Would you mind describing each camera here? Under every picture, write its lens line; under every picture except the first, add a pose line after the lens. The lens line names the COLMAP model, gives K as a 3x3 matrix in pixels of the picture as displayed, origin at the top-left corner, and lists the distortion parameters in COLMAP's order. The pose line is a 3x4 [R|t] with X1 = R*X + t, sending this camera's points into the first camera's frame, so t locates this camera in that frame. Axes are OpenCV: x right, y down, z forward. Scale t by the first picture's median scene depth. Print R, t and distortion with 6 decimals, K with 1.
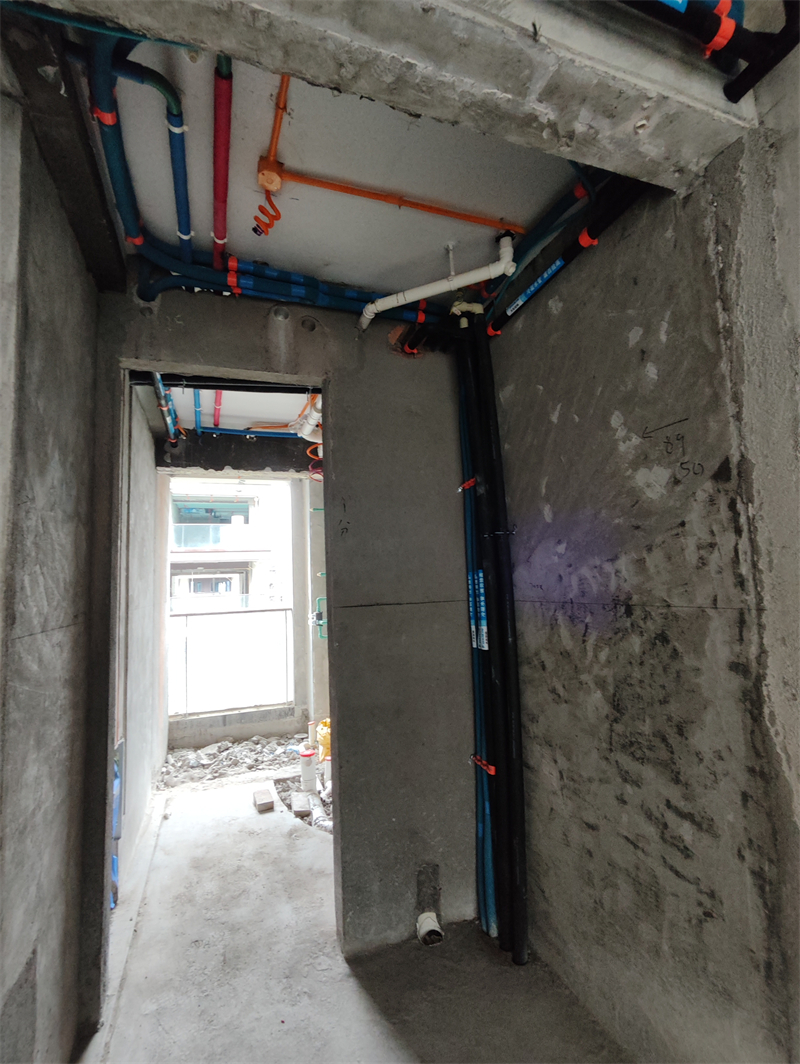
lens RADIAL K [[482.1, 0, 386.0], [0, 482.1, 532.9], [0, 0, 1]] dist [-0.000685, 0.003852]
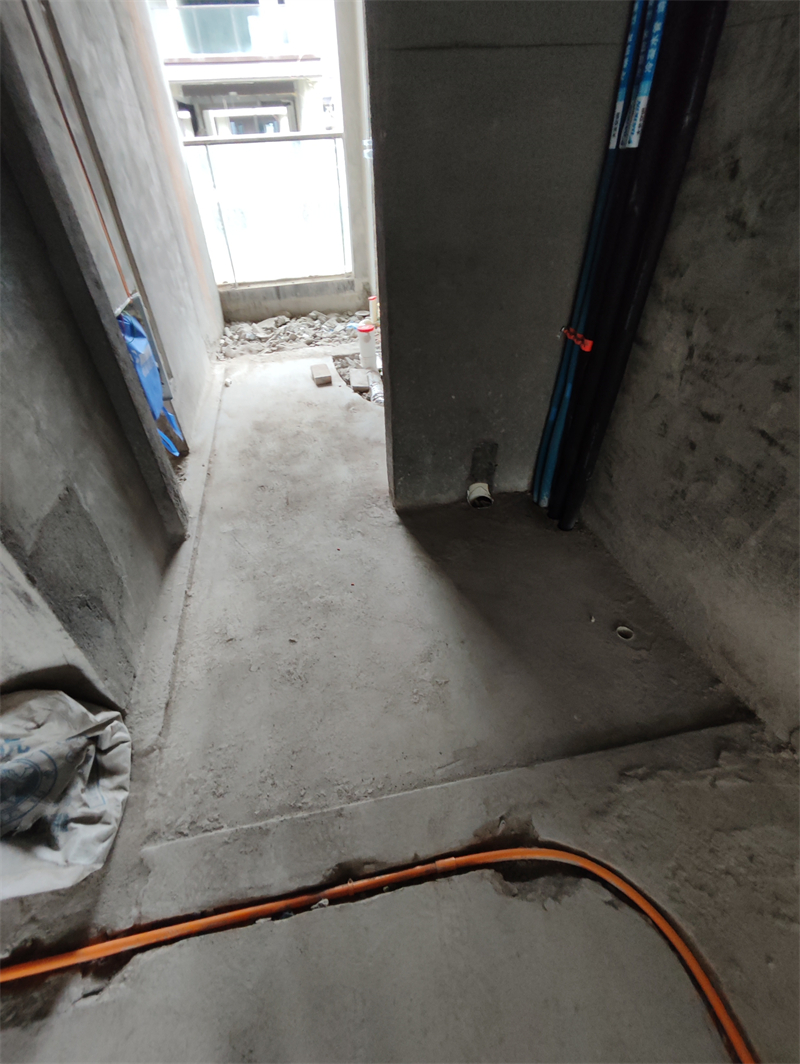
lens RADIAL K [[482.1, 0, 386.0], [0, 482.1, 532.9], [0, 0, 1]] dist [-0.000685, 0.003852]
pose [[0.989018, 0.090544, -0.116817, 0.019370], [0.020614, 0.698151, 0.715653, 0.137940], [0.146354, -0.710202, 0.688618, 0.206281]]
